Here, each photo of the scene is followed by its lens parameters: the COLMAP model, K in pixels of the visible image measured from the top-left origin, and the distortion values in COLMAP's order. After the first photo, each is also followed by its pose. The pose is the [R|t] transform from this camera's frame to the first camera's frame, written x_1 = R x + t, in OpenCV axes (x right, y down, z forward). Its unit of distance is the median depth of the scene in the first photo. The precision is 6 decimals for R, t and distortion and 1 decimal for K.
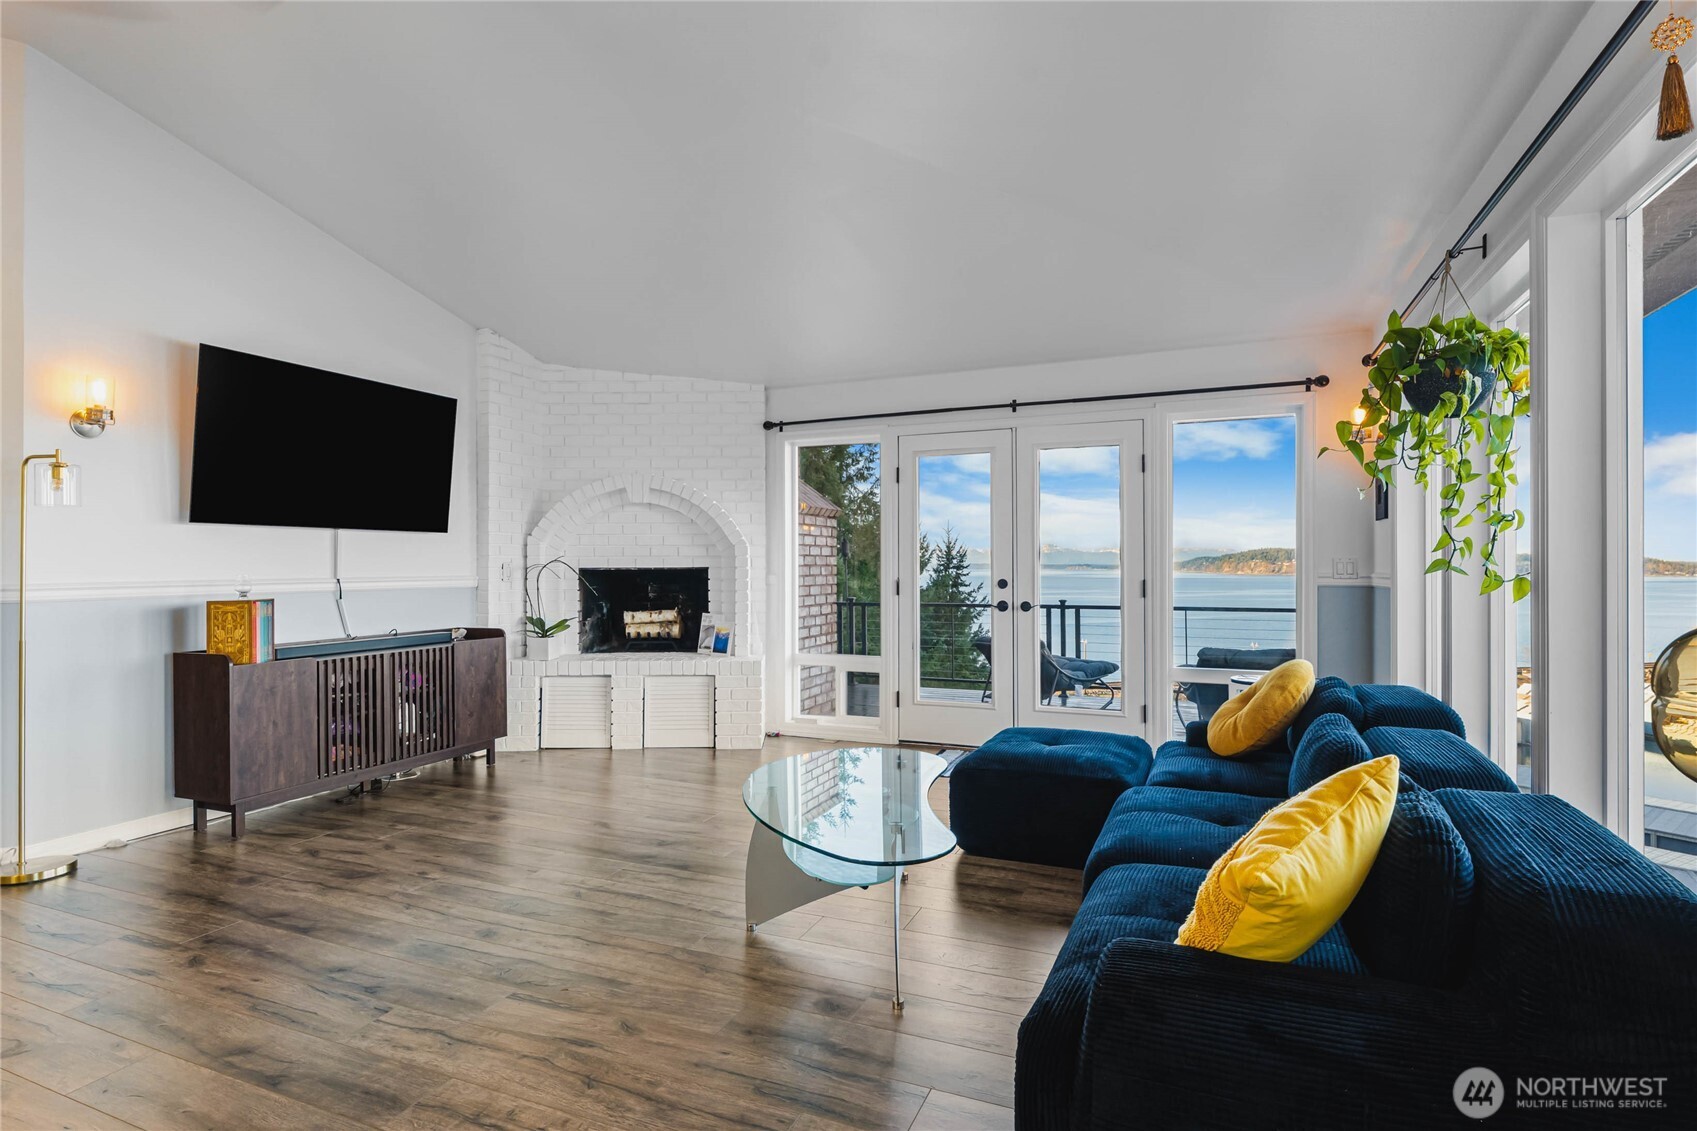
lens RADIAL K [[858.8, 0, 840.0], [0, 858.8, 560.1], [0, 0, 1]] dist [-0.003297, 0.000434]
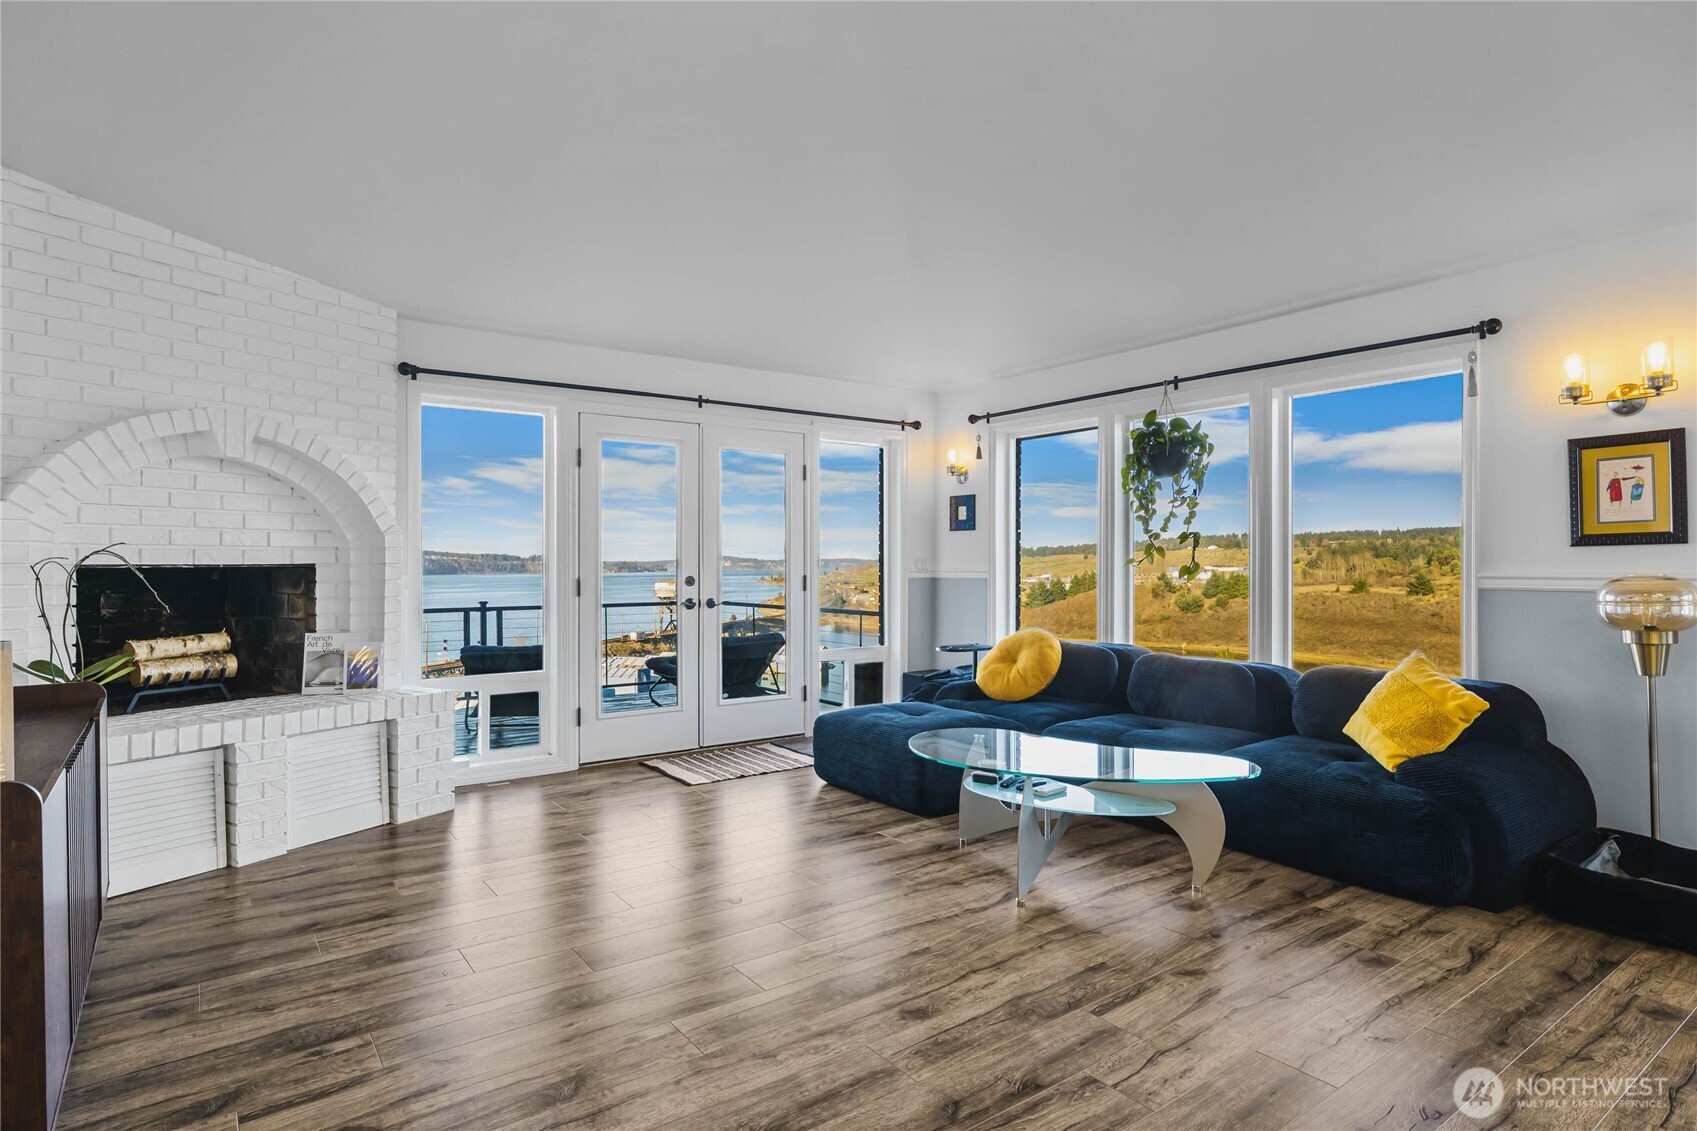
lens RADIAL K [[905.3, 0, 848.2], [0, 905.3, 560.5], [0, 0, 1]] dist [-0.007213, 0.002118]
pose [[0.508818, 0.004628, 0.860862, -0.588616], [-0.006284, 0.999979, -0.001661, 0.004505], [-0.860851, -0.004564, 0.508836, 0.310368]]
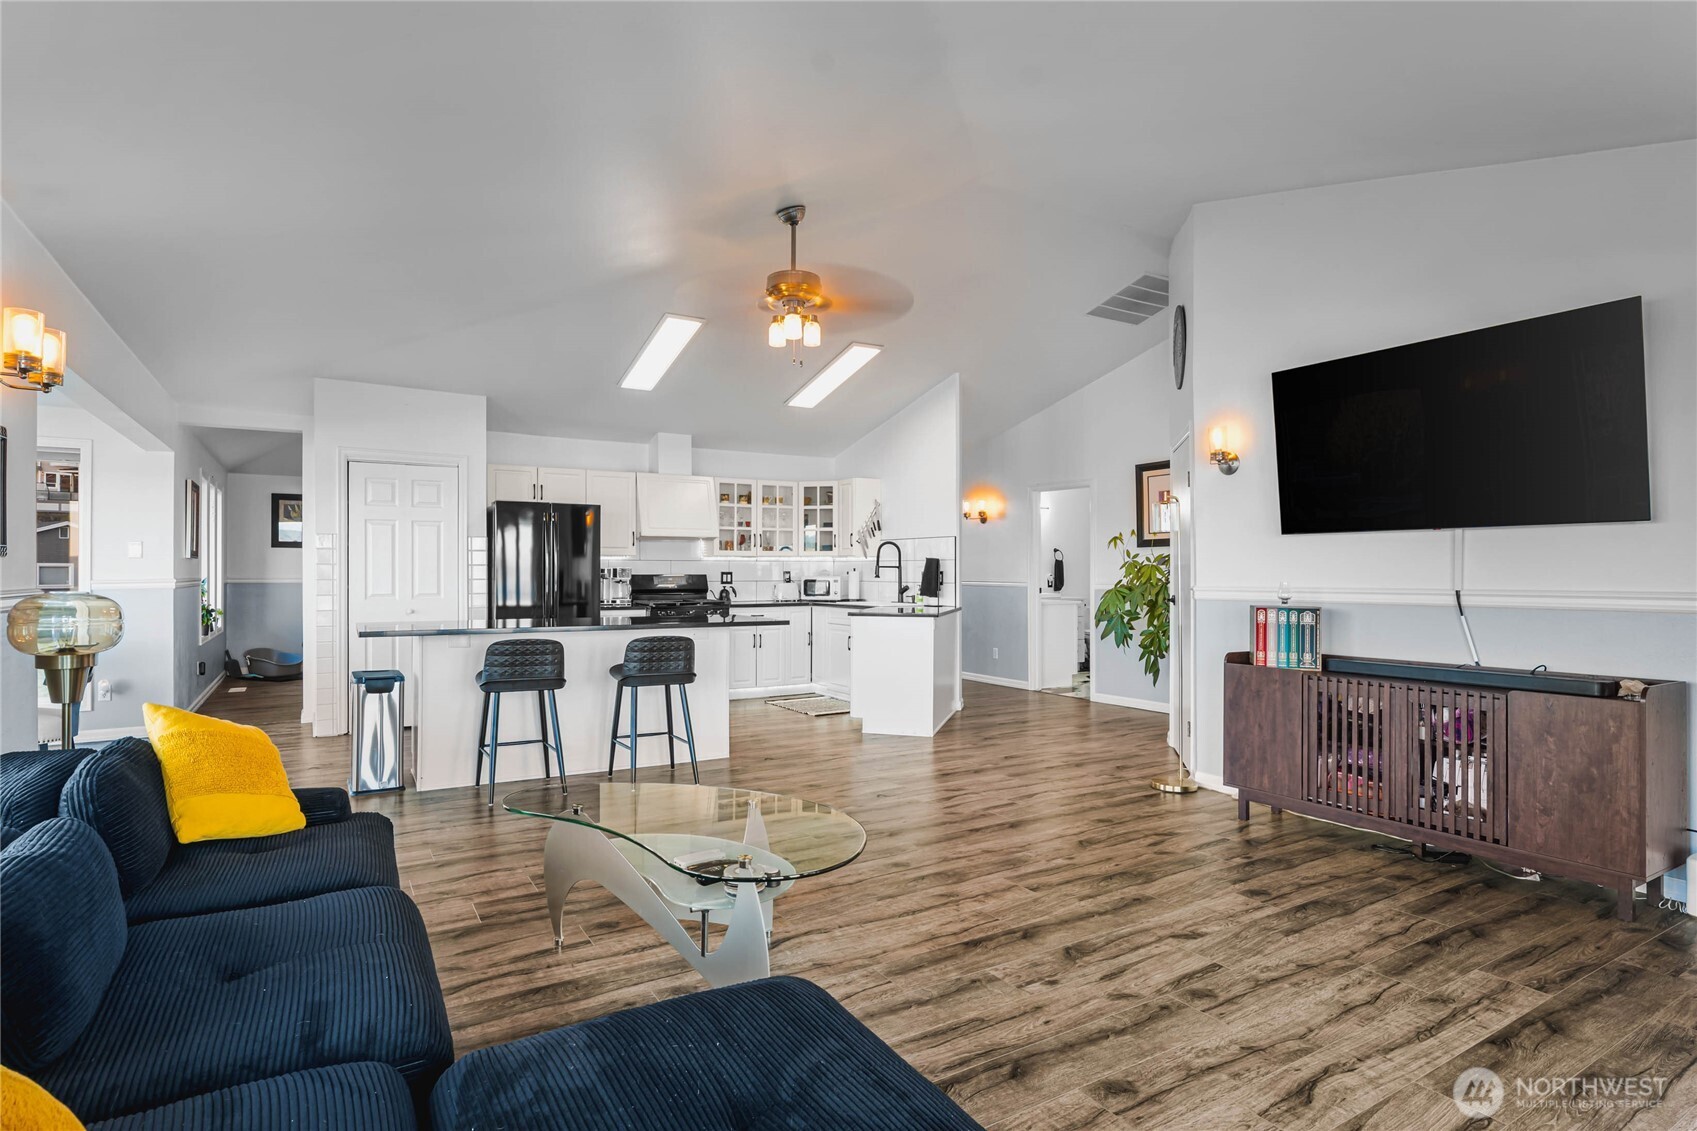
lens RADIAL K [[858.8, 0, 841.5], [0, 858.8, 568.1], [0, 0, 1]] dist [-0.003297, 0.000434]
pose [[-0.583002, -0.002616, -0.812466, 0.337796], [0.007620, 0.999933, -0.008688, 0.003083], [0.812435, -0.011256, -0.582944, 0.837478]]
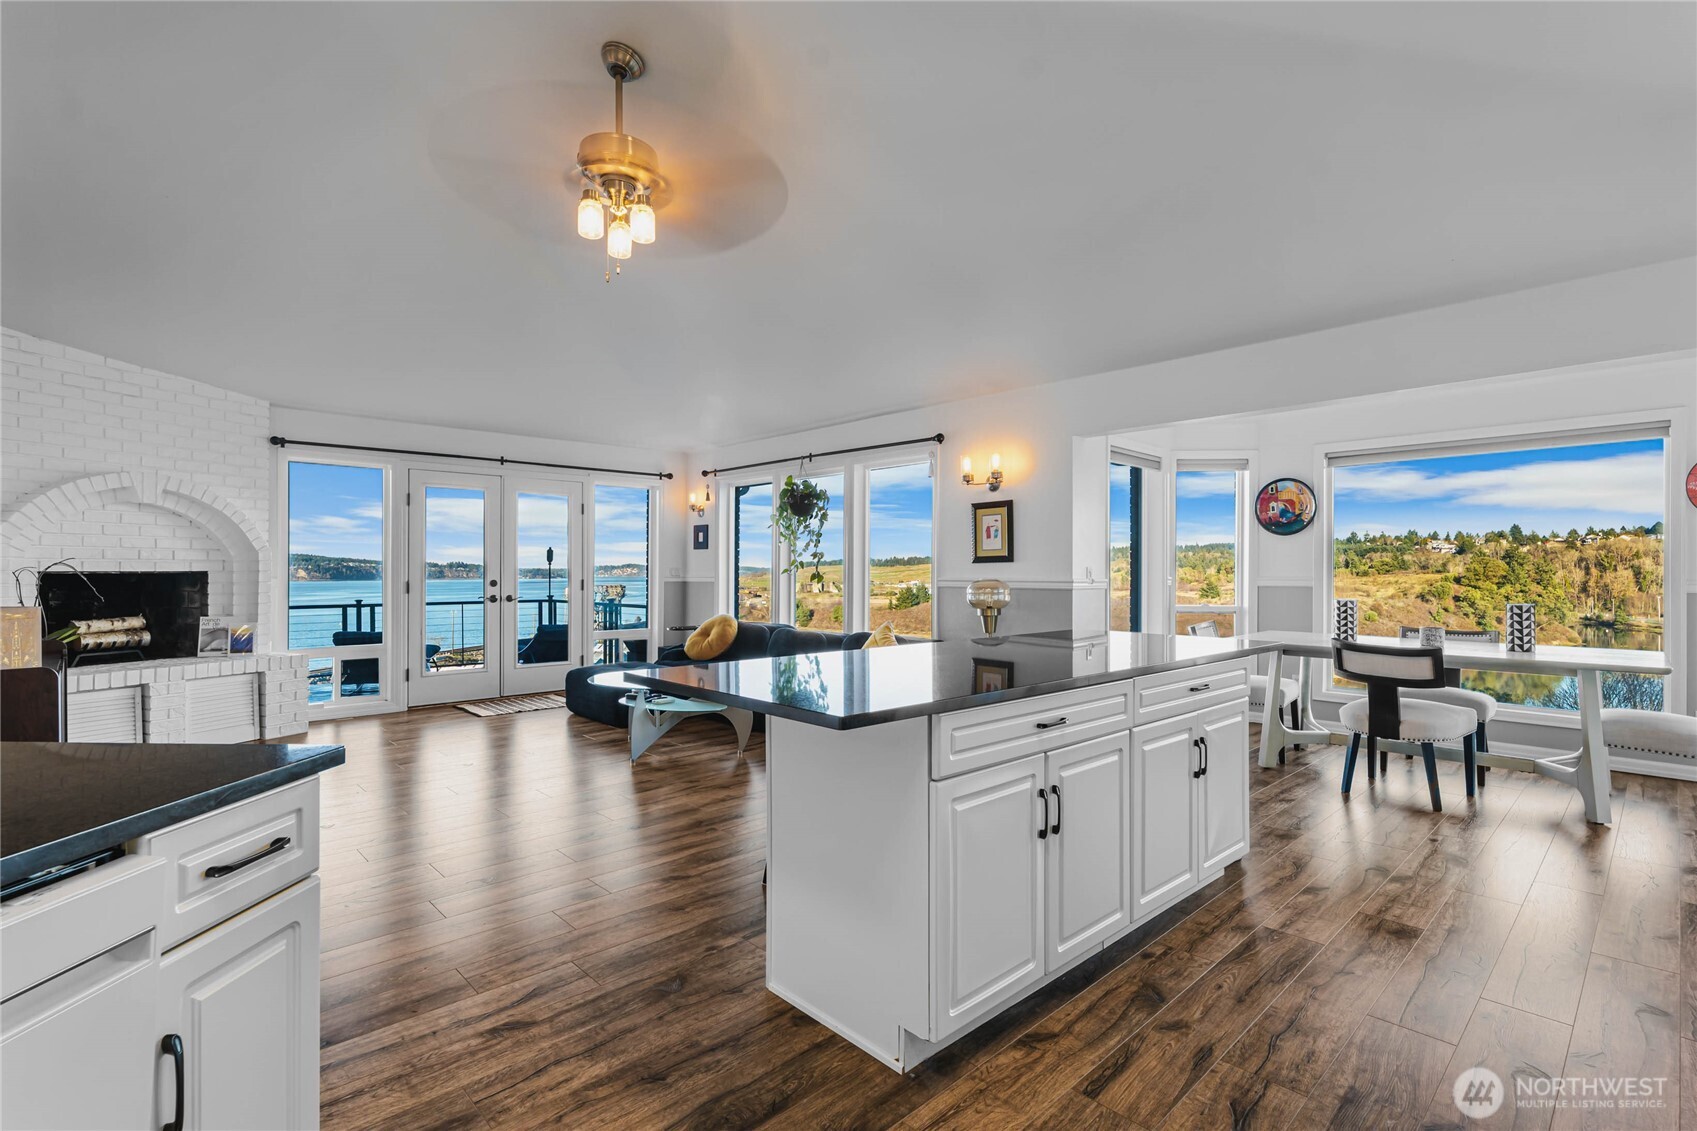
lens RADIAL K [[790.5, 0, 848.0], [0, 790.5, 569.1], [0, 0, 1]] dist [0.003921, -0.001920]
pose [[0.393124, 0.005260, 0.919470, -0.769446], [-0.008754, 0.999960, -0.001978, 0.001162], [-0.919444, -0.007272, 0.393154, -0.062952]]
